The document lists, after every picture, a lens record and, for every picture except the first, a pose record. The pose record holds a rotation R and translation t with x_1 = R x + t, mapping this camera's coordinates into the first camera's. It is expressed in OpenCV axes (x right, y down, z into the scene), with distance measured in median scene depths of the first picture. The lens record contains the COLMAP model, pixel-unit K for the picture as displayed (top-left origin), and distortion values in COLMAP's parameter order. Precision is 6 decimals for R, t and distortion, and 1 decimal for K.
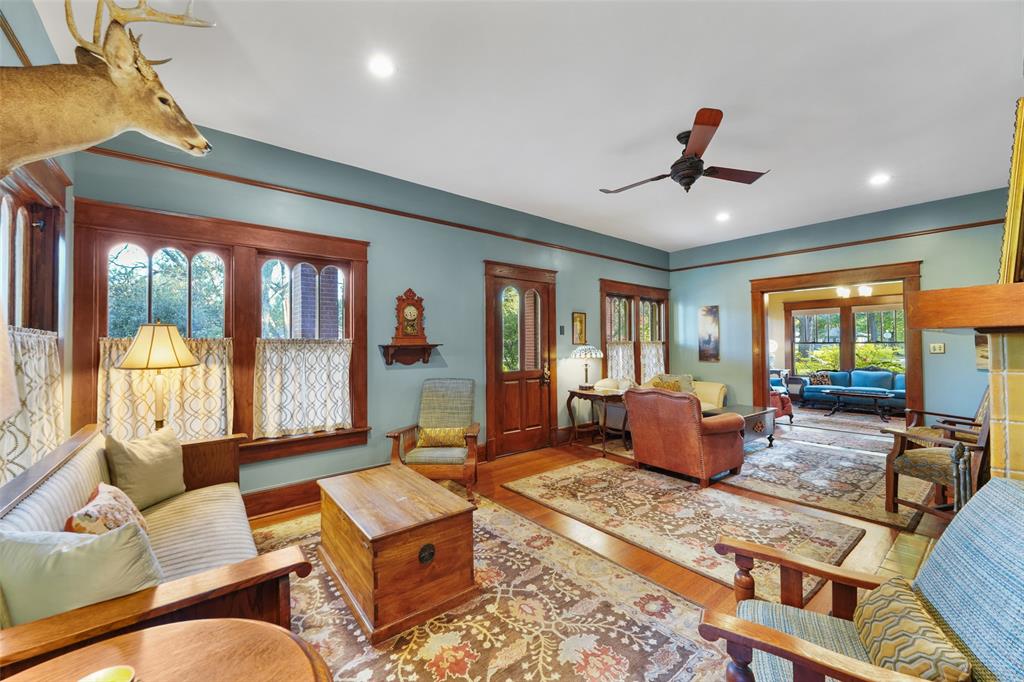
lens RADIAL K [[411.3, 0, 510.4], [0, 411.3, 339.5], [0, 0, 1]] dist [-0.002843, -0.000080]
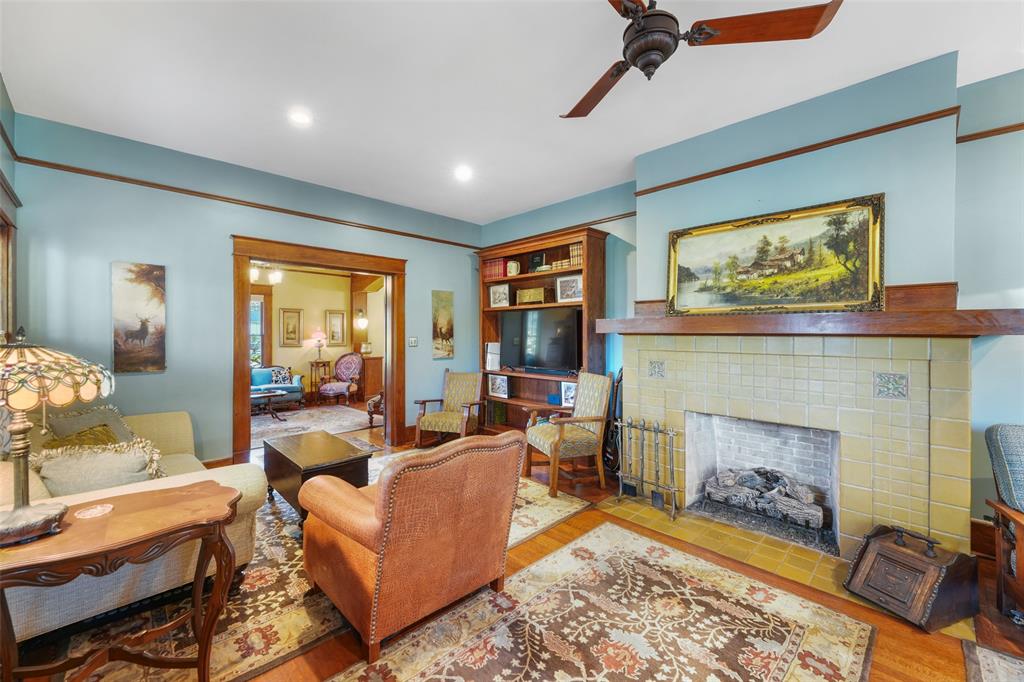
lens RADIAL K [[411.3, 0, 510.1], [0, 411.3, 333.8], [0, 0, 1]] dist [-0.002843, -0.000080]
pose [[-0.069868, -0.004686, 0.997545, -0.065860], [-0.012930, 0.999909, 0.003792, -0.002838], [-0.997472, -0.012633, -0.069923, 0.622201]]
